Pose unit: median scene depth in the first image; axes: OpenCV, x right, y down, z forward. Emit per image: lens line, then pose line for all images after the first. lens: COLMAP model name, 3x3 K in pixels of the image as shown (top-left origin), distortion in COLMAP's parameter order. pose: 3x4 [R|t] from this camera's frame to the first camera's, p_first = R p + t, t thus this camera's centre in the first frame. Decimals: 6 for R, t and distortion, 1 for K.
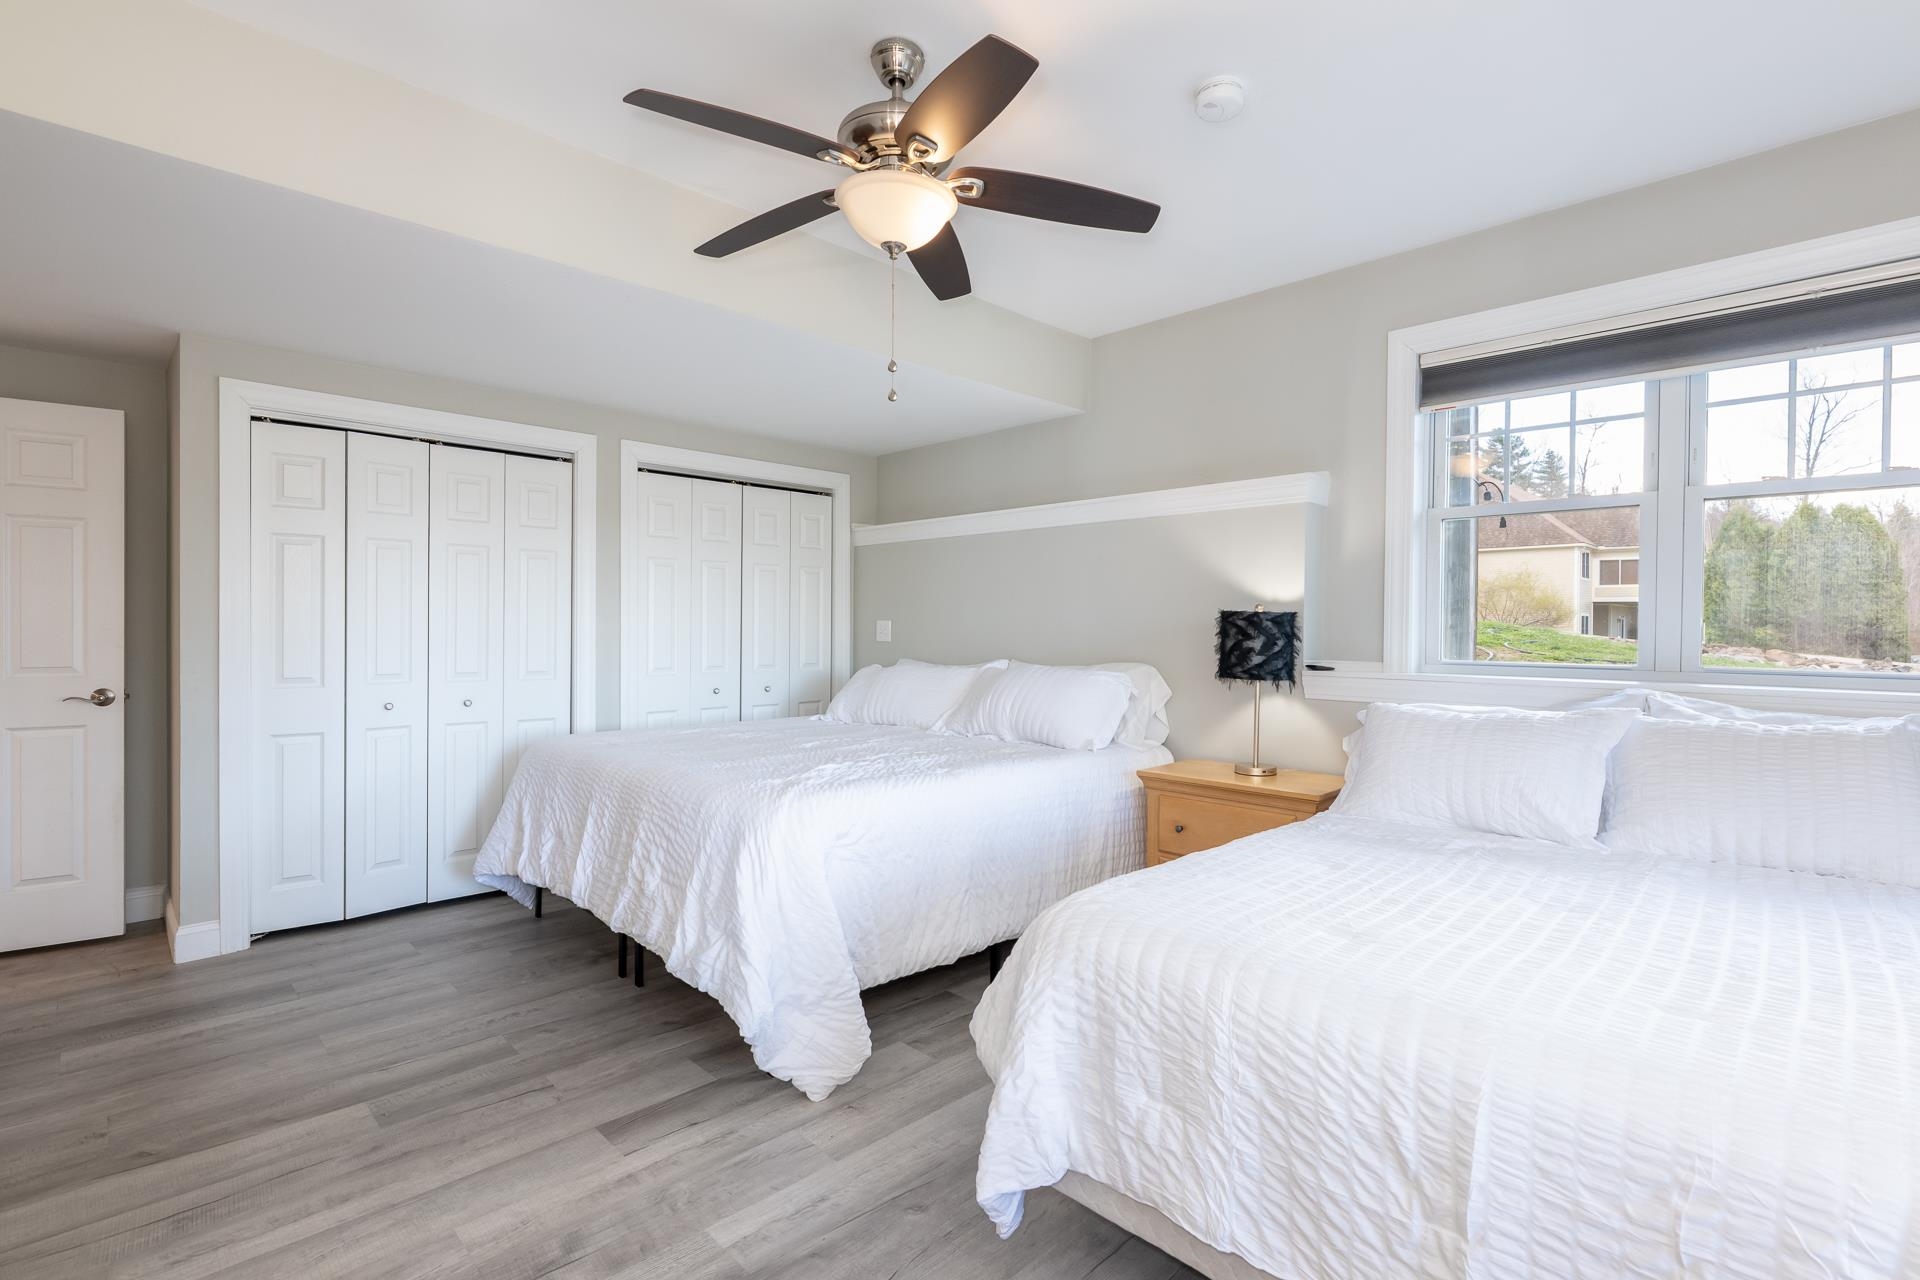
lens RADIAL K [[886.1, 0, 959.4], [0, 886.1, 634.4], [0, 0, 1]] dist [-0.000058, 0.000134]
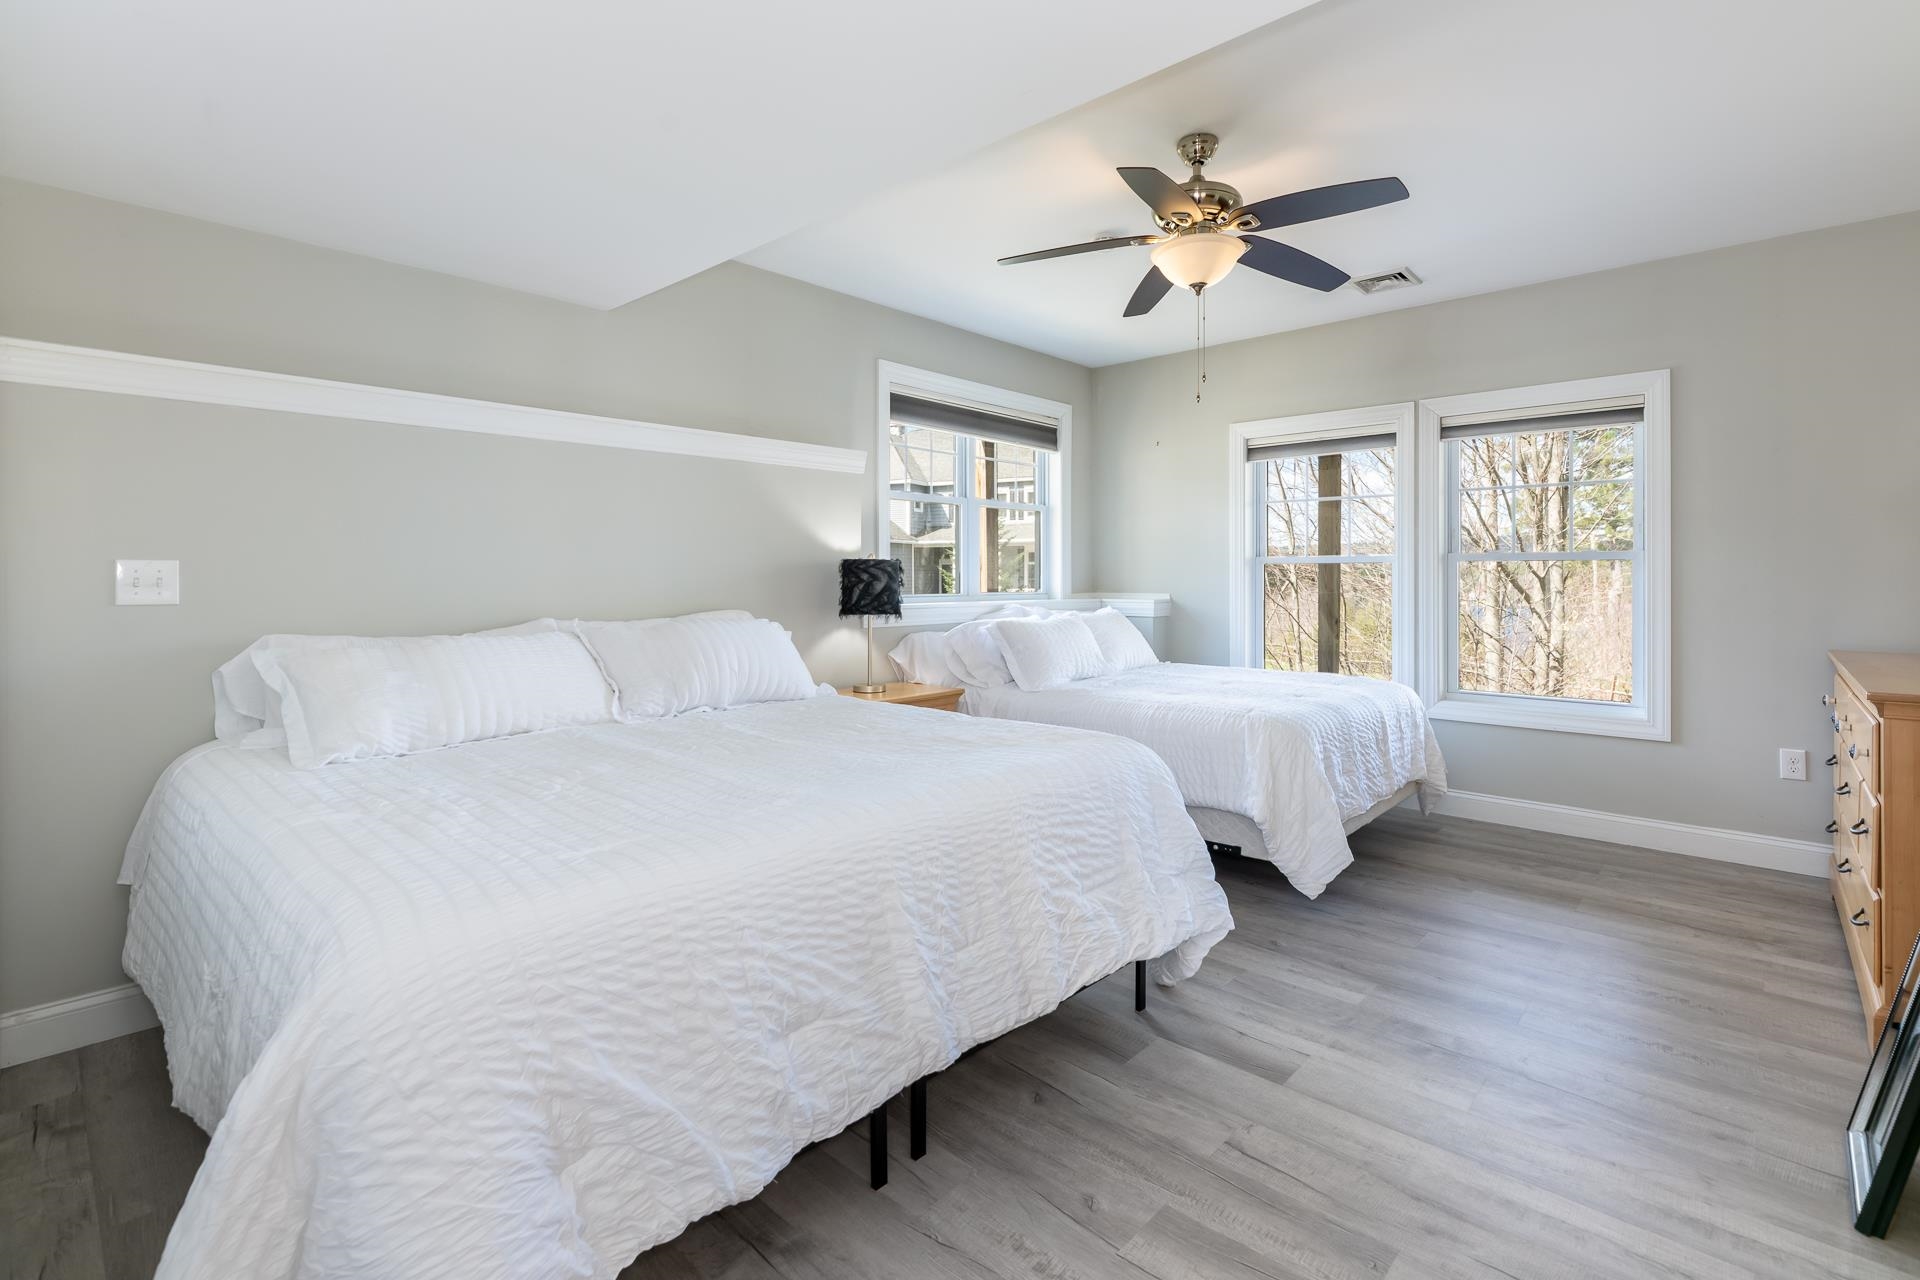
lens RADIAL K [[905.3, 0, 961.0], [0, 905.3, 575.4], [0, 0, 1]] dist [0.000247, 0.000070]
pose [[-0.052310, -0.005090, 0.998618, -1.310029], [0.007910, 0.999954, 0.005511, -0.013578], [-0.998600, 0.008187, -0.052267, 1.322878]]
